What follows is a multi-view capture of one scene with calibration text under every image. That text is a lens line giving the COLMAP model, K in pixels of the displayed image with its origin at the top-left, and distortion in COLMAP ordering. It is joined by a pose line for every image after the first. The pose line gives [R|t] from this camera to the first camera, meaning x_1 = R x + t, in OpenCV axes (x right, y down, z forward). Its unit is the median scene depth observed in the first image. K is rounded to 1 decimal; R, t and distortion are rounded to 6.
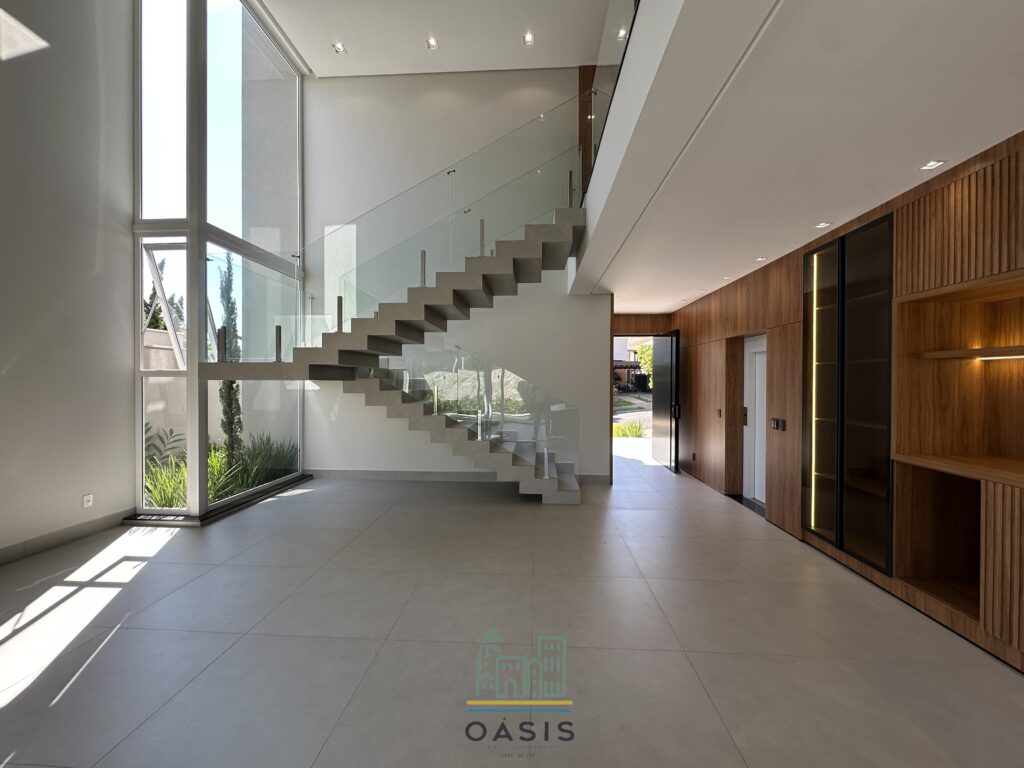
lens RADIAL K [[409.6, 0, 514.1], [0, 409.6, 386.0], [0, 0, 1]] dist [-0.003634, 0.000721]
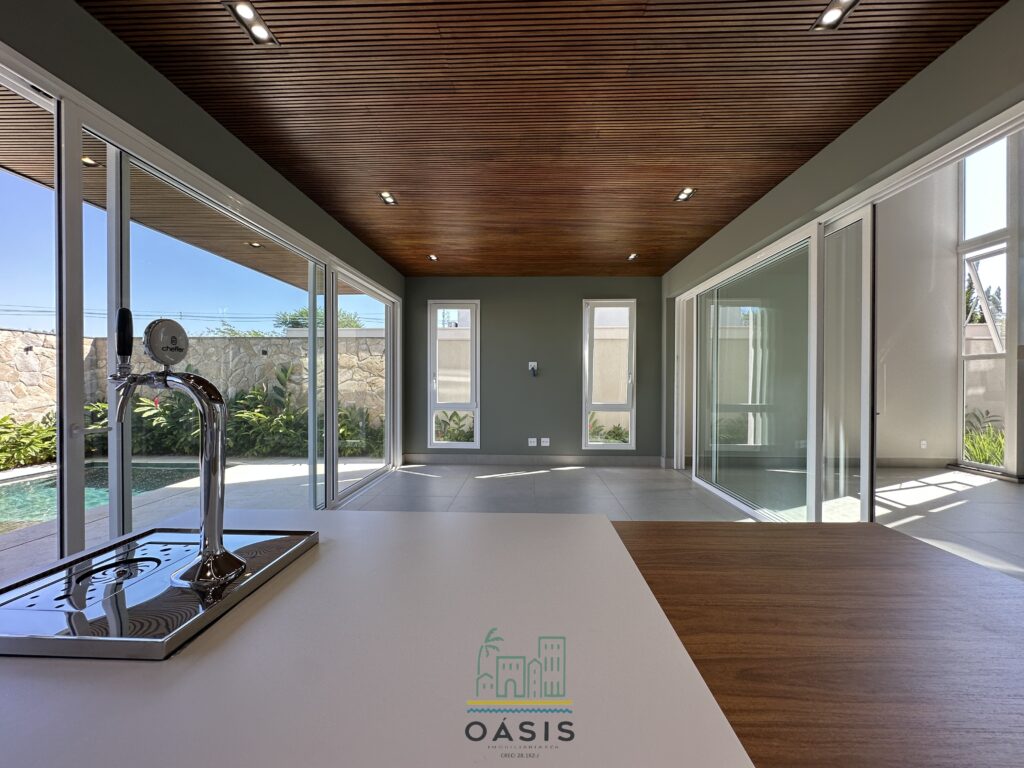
lens RADIAL K [[409.6, 0, 514.1], [0, 409.6, 381.7], [0, 0, 1]] dist [-0.003634, 0.000721]
pose [[0.019853, -0.000816, -0.999803, 0.365876], [-0.014469, 0.999895, -0.001103, 0.064710], [0.999698, 0.014488, 0.019839, -0.462526]]
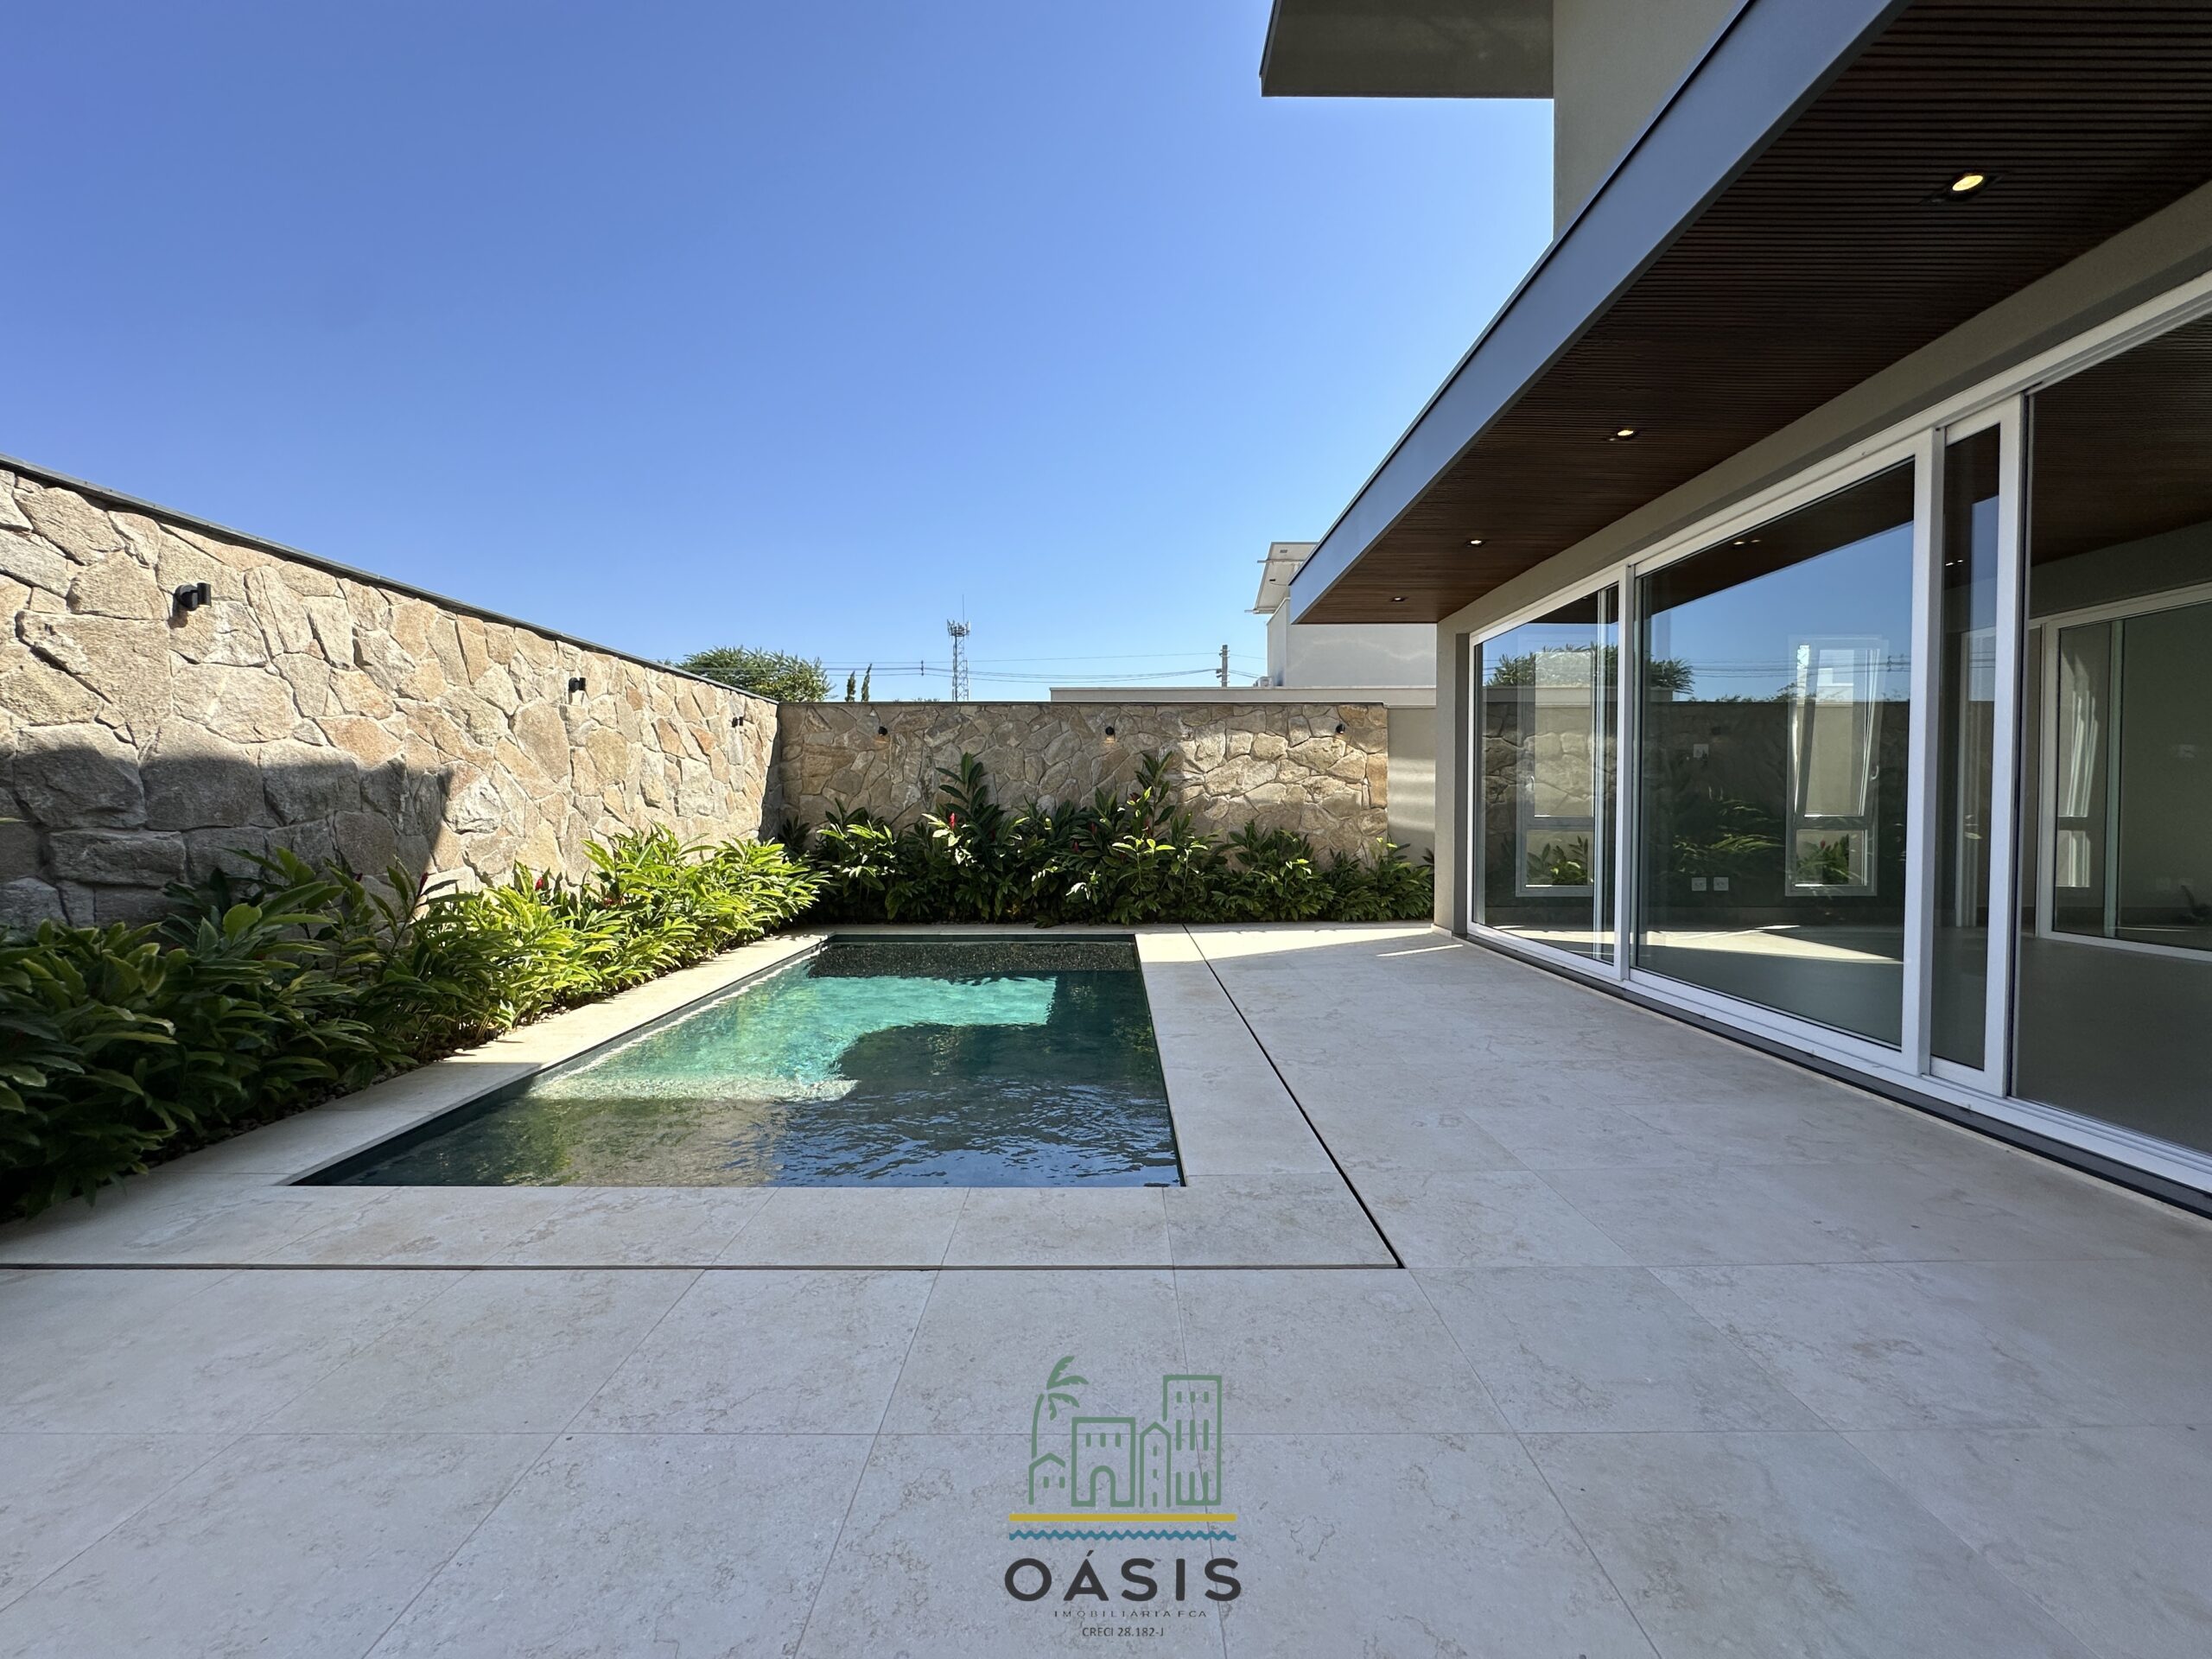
lens RADIAL K [[884.9, 0, 1096.7], [0, 884.9, 846.8], [0, 0, 1]] dist [-0.003634, 0.000721]
pose [[0.058095, 0.043390, -0.997368, 0.622451], [-0.010909, 0.999023, 0.042826, 0.130931], [0.998251, 0.008392, 0.058512, -1.622915]]
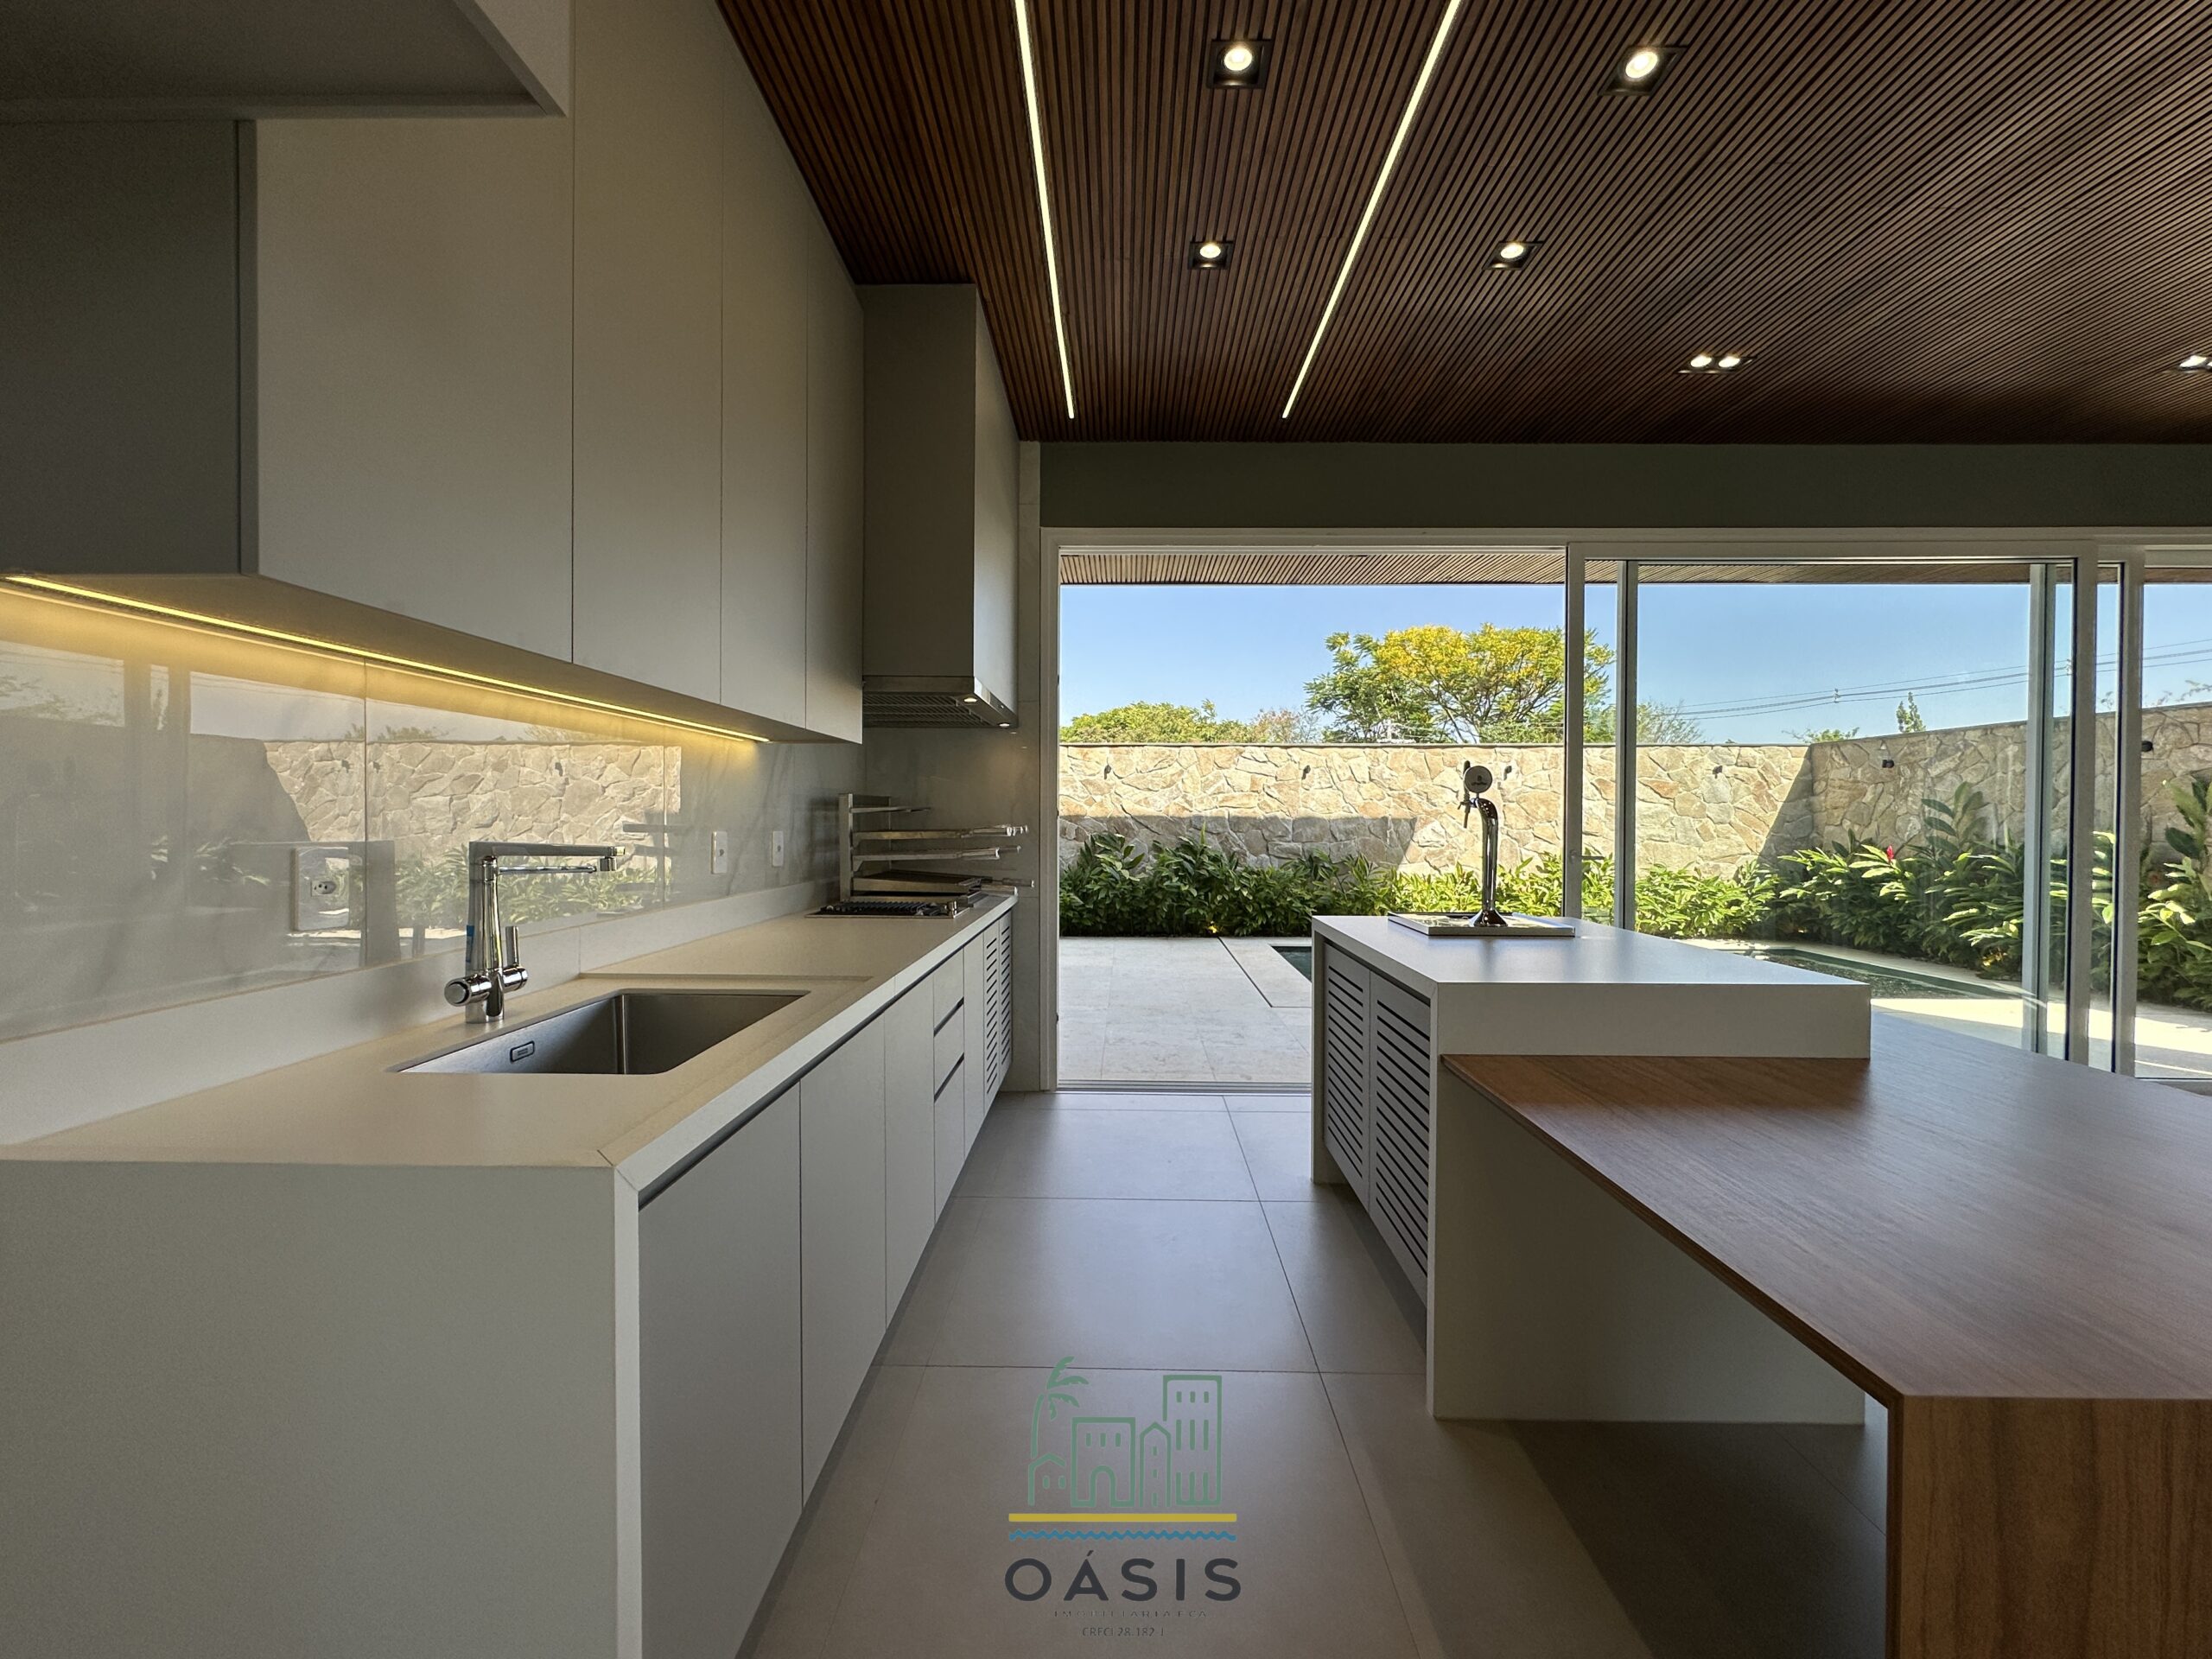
lens RADIAL K [[884.9, 0, 1092.3], [0, 884.9, 825.1], [0, 0, 1]] dist [-0.003634, 0.000721]
pose [[-0.999780, -0.001295, -0.020931, 0.463575], [-0.001751, 0.999761, 0.021800, 0.061254], [0.020898, 0.021832, -0.999543, -0.001340]]
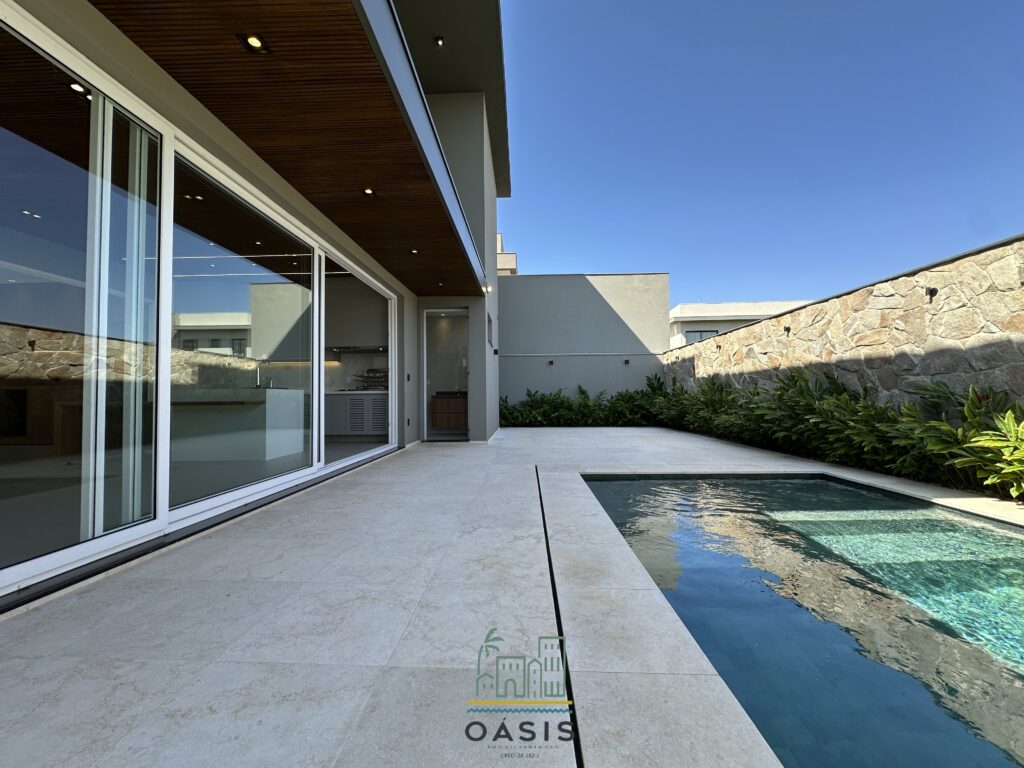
lens RADIAL K [[409.6, 0, 515.3], [0, 409.6, 386.7], [0, 0, 1]] dist [-0.003634, 0.000721]
pose [[-0.045542, 0.026327, 0.998615, -1.045613], [0.023505, 0.999404, -0.025276, 0.184678], [-0.998686, 0.022321, -0.046134, -1.312904]]
